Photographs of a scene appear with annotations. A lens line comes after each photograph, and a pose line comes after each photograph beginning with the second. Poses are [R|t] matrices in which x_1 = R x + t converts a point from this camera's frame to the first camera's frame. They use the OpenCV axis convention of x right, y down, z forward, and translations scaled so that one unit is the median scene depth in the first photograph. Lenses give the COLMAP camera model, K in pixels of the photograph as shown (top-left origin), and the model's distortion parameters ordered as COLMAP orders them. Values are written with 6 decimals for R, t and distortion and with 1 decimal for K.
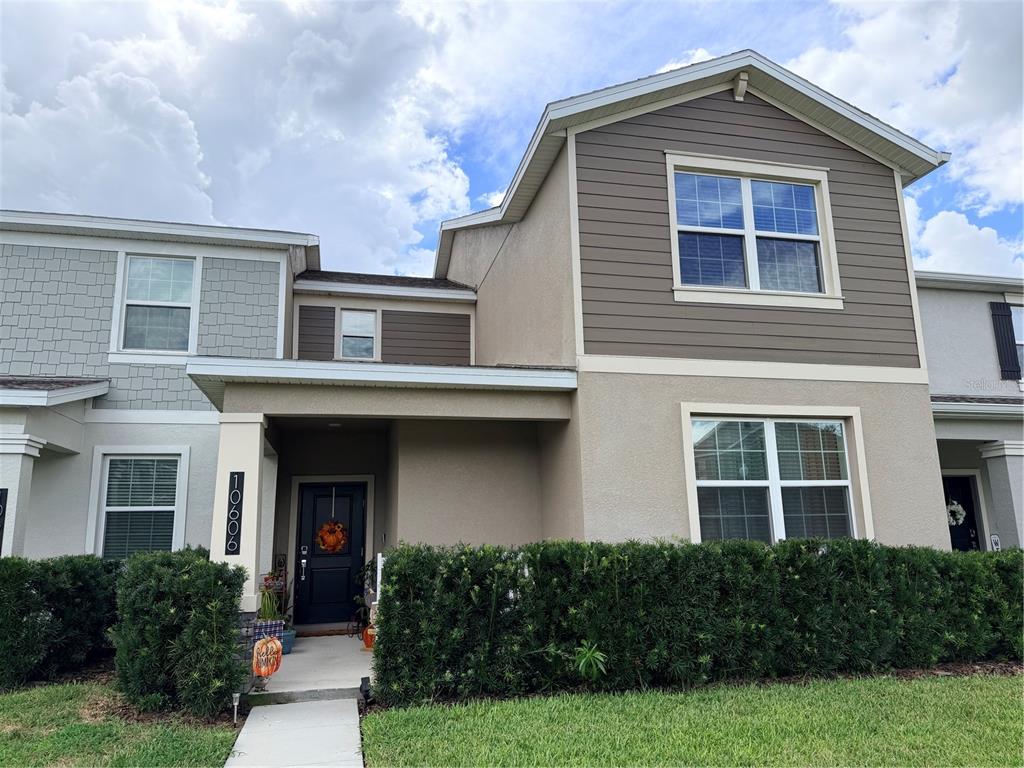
lens RADIAL K [[743.5, 0, 507.7], [0, 743.5, 381.1], [0, 0, 1]] dist [0.006089, -0.001419]
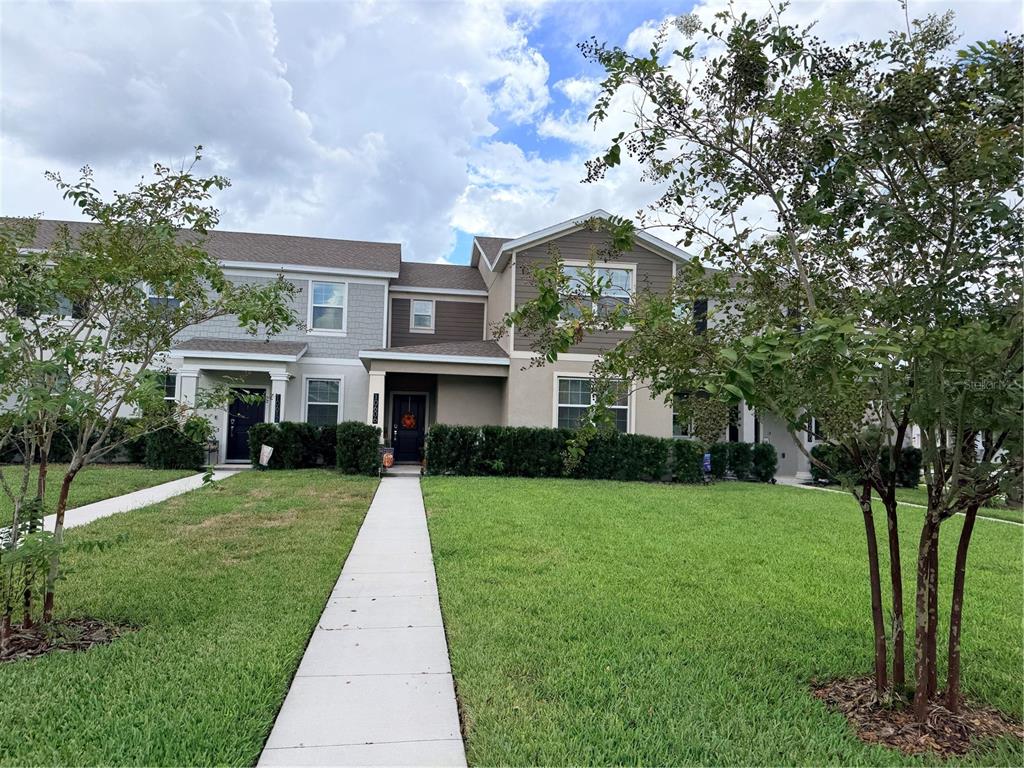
lens RADIAL K [[743.5, 0, 507.7], [0, 743.5, 381.1], [0, 0, 1]] dist [0.006089, -0.001419]
pose [[0.995103, 0.042242, -0.089362, 0.305501], [-0.029699, 0.990084, 0.137299, -0.269920], [0.094275, -0.133972, 0.986491, -1.410952]]
